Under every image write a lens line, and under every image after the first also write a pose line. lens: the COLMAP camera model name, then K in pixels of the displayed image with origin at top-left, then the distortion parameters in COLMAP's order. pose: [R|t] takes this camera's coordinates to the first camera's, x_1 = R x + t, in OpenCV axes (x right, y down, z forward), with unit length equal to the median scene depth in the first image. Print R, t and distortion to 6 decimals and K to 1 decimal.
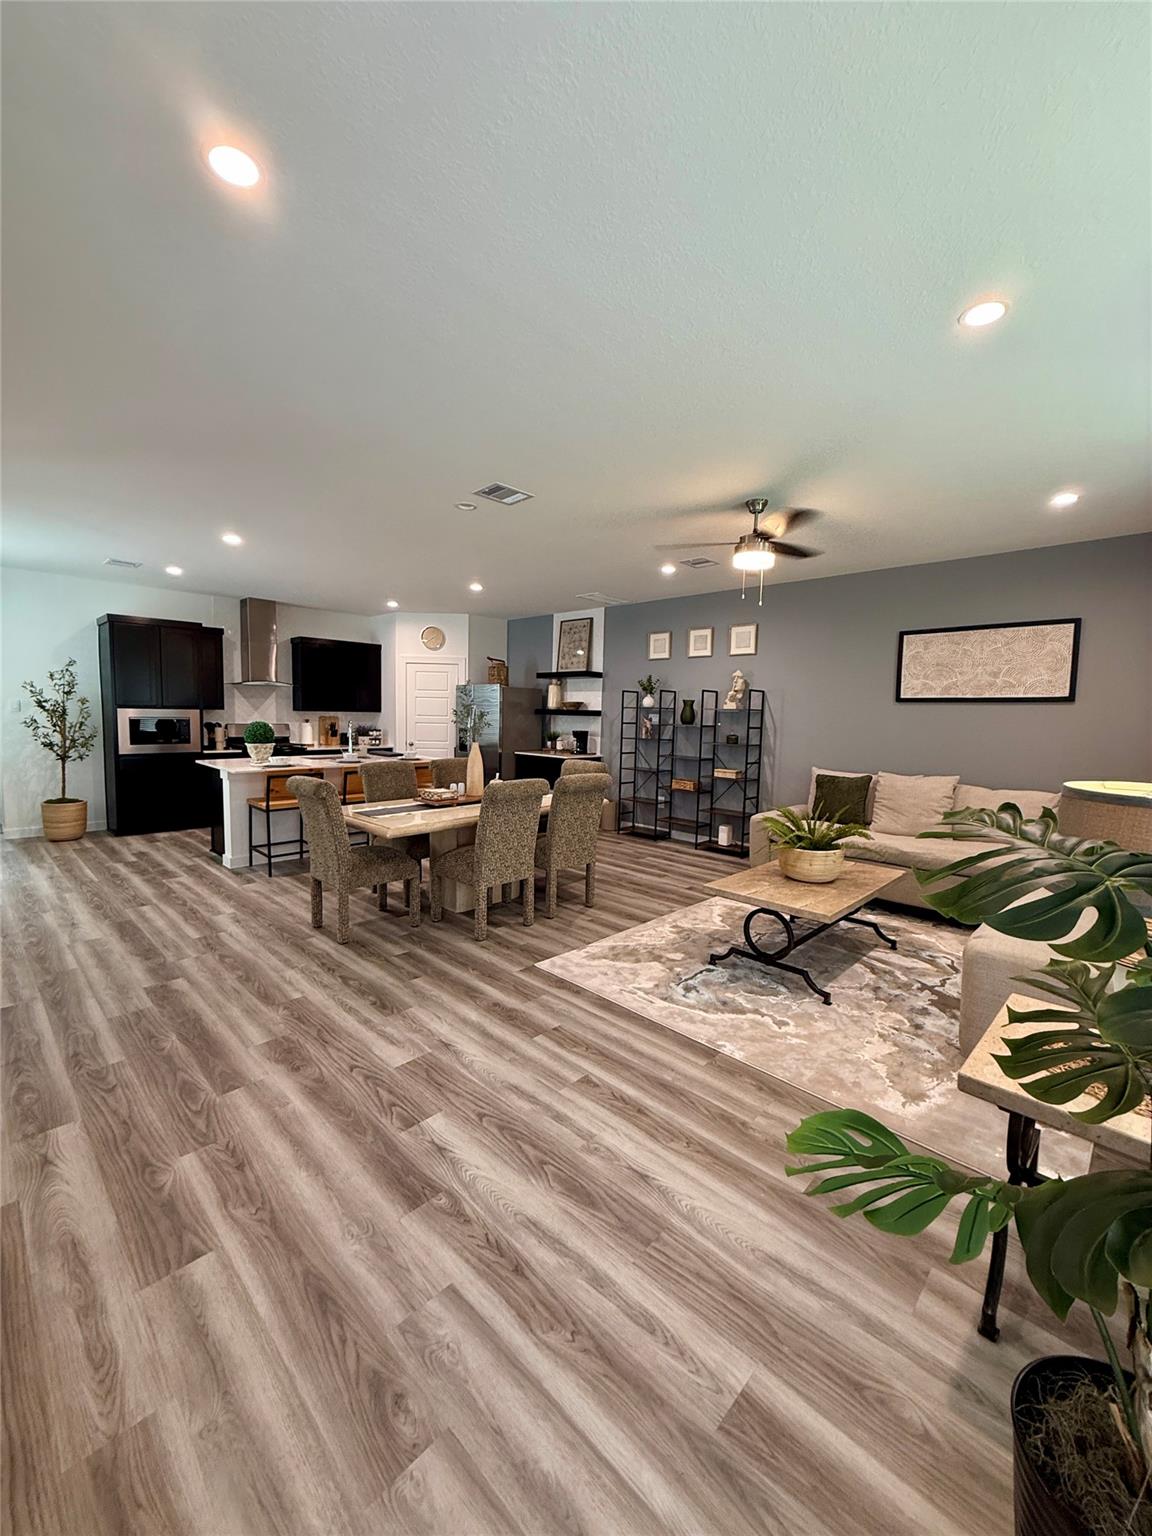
lens RADIAL K [[608.0, 0, 573.1], [0, 608.0, 763.5], [0, 0, 1]] dist [-0.000383, -0.000140]
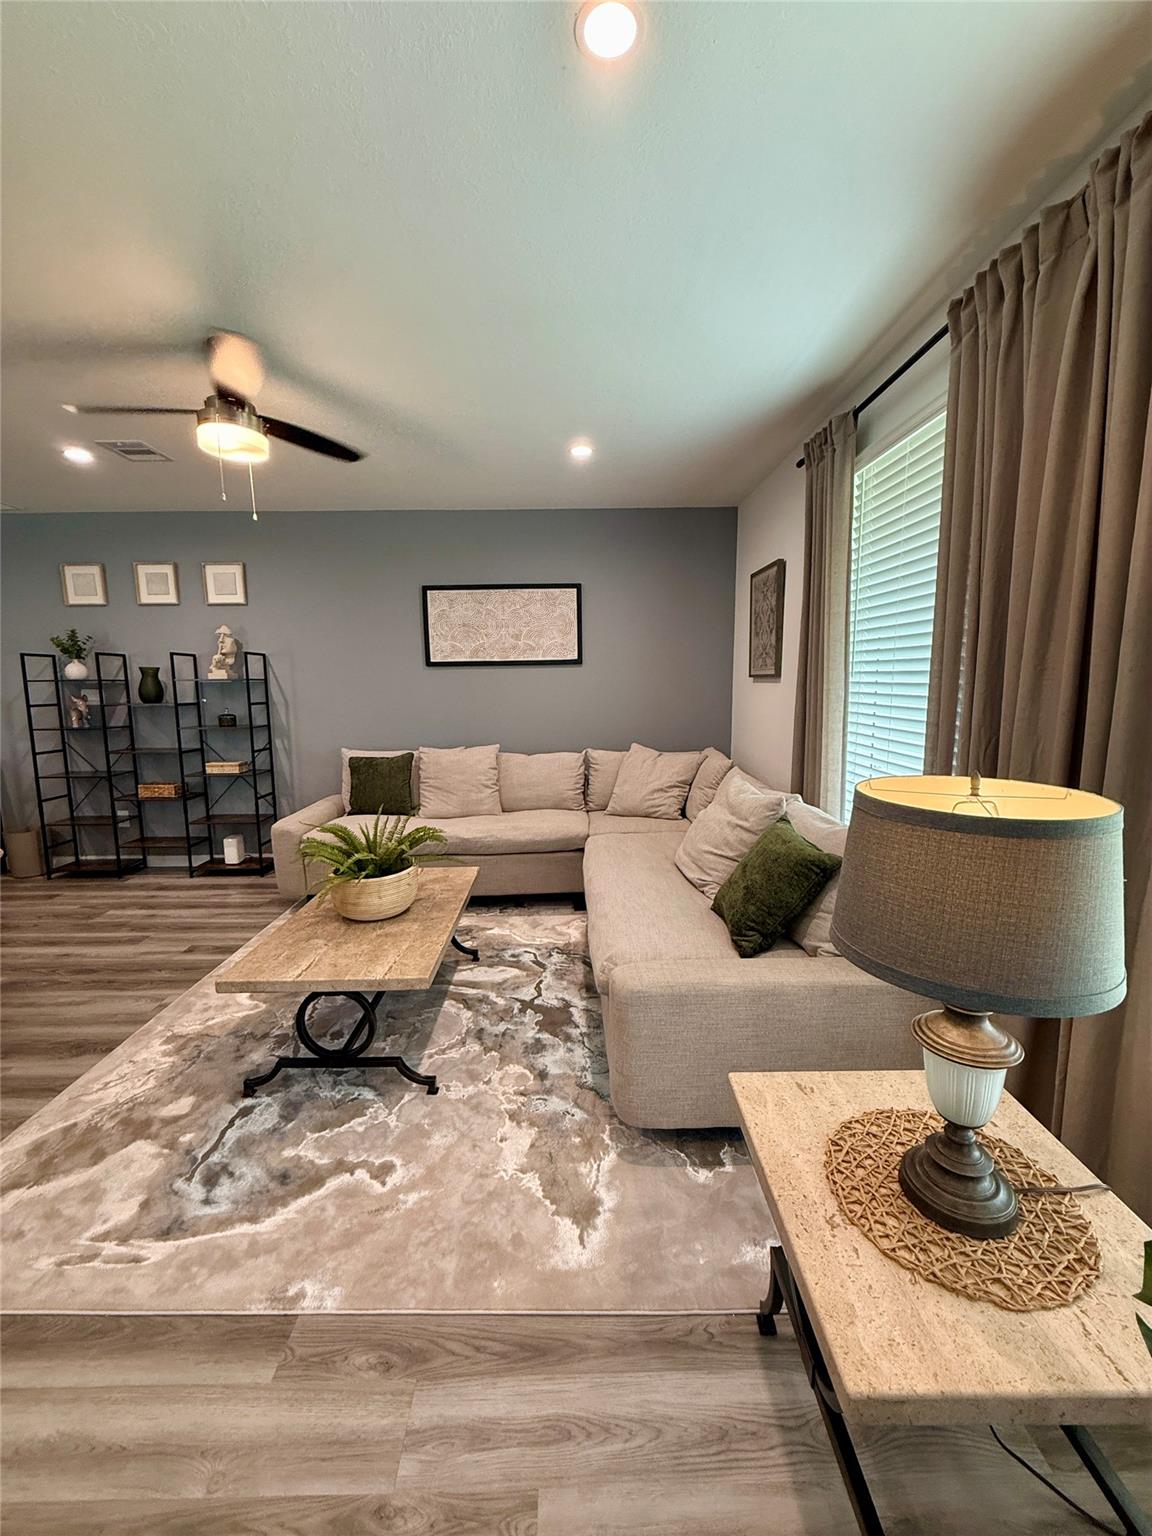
lens RADIAL K [[611.0, 0, 572.3], [0, 611.0, 761.8], [0, 0, 1]] dist [0.001526, 0.000020]
pose [[0.710531, -0.121072, 0.693172, 0.055581], [0.084433, 0.992639, 0.086831, -0.026434], [-0.698582, -0.003170, 0.715523, 0.249893]]
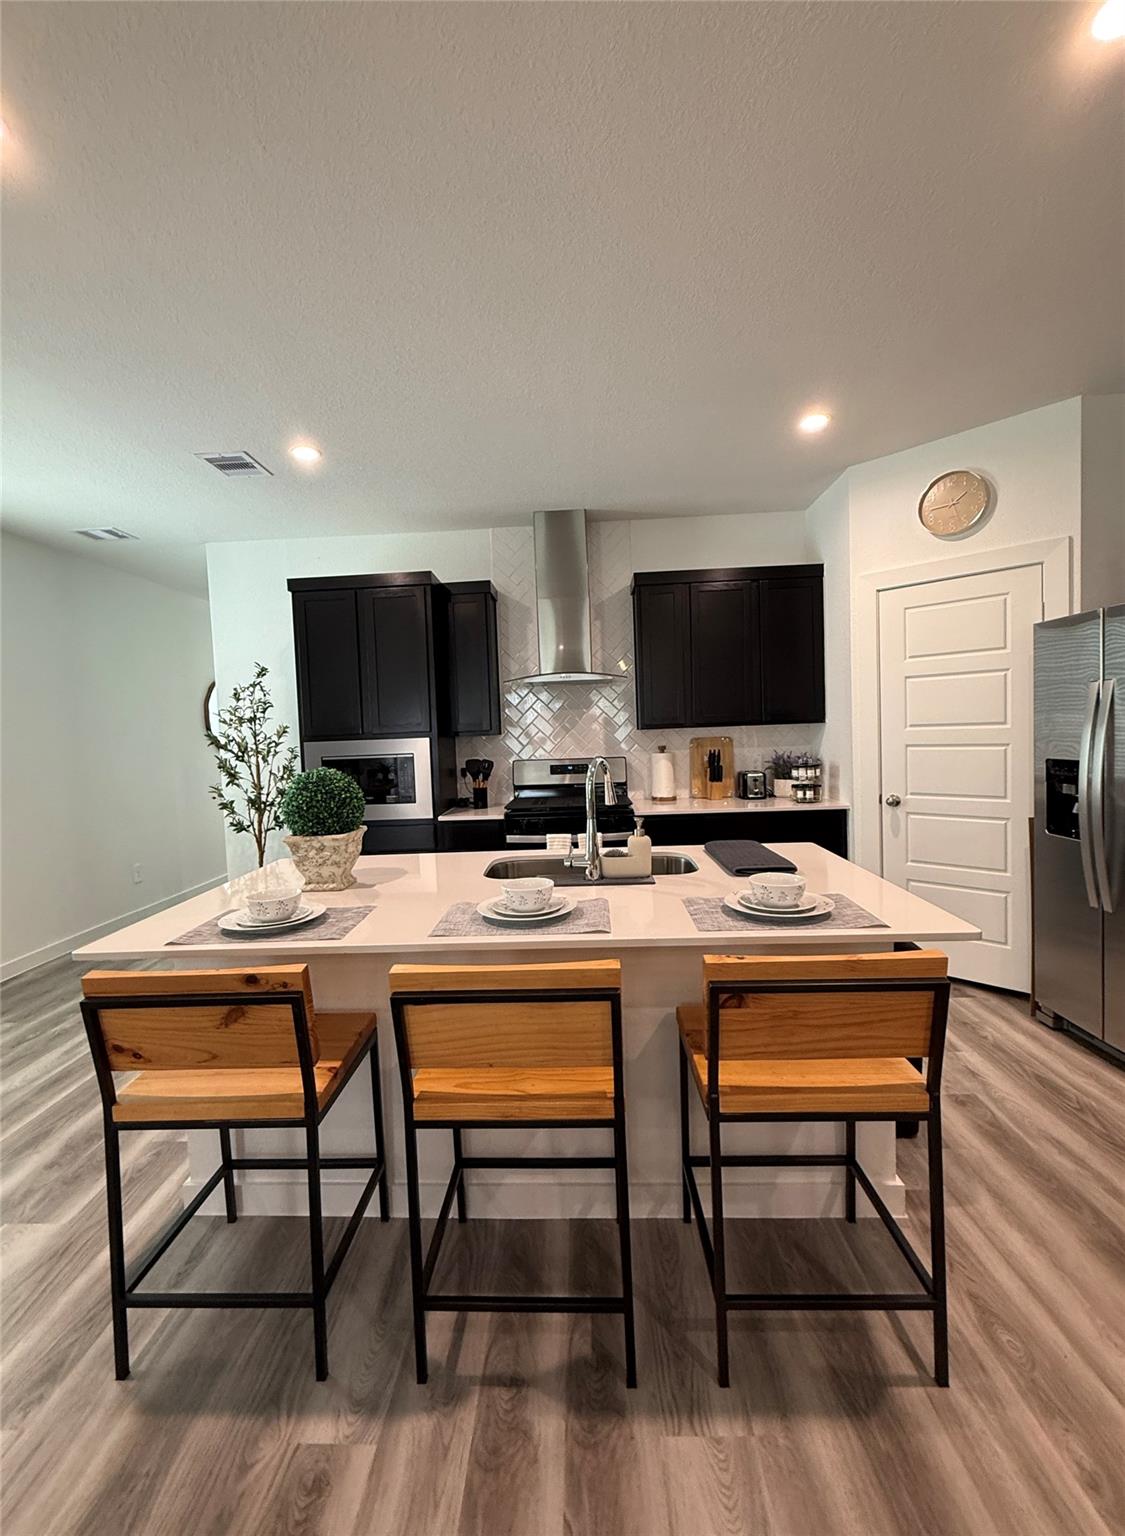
lens RADIAL K [[664.7, 0, 546.1], [0, 664.7, 762.9], [0, 0, 1]] dist [-0.009190, -0.000172]
pose [[0.664354, -0.010709, -0.747342, -0.191259], [-0.010494, 0.999665, -0.023654, -0.084651], [0.747345, 0.023557, 0.664019, 1.070098]]
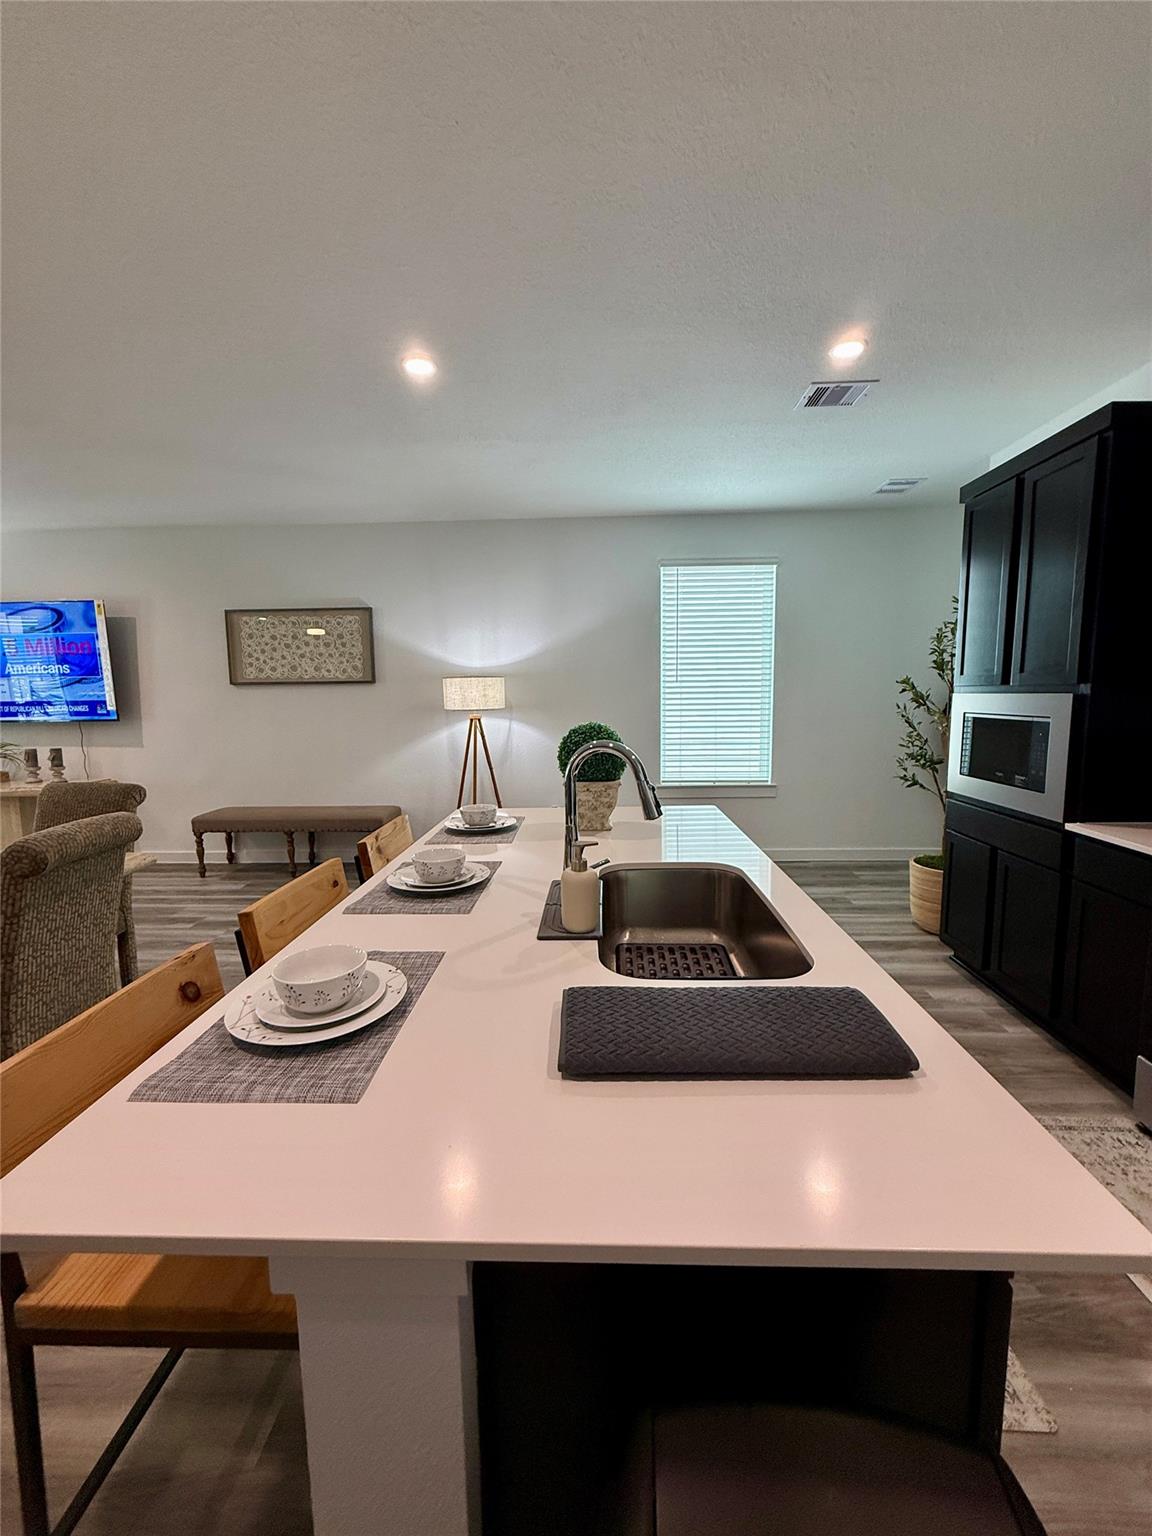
lens RADIAL K [[608.0, 0, 573.1], [0, 608.0, 763.5], [0, 0, 1]] dist [-0.000383, -0.000140]
pose [[-0.747161, 0.064876, -0.661469, -0.314813], [-0.059836, 0.984618, 0.164157, -0.135995], [0.661944, 0.162231, -0.731786, 1.620292]]
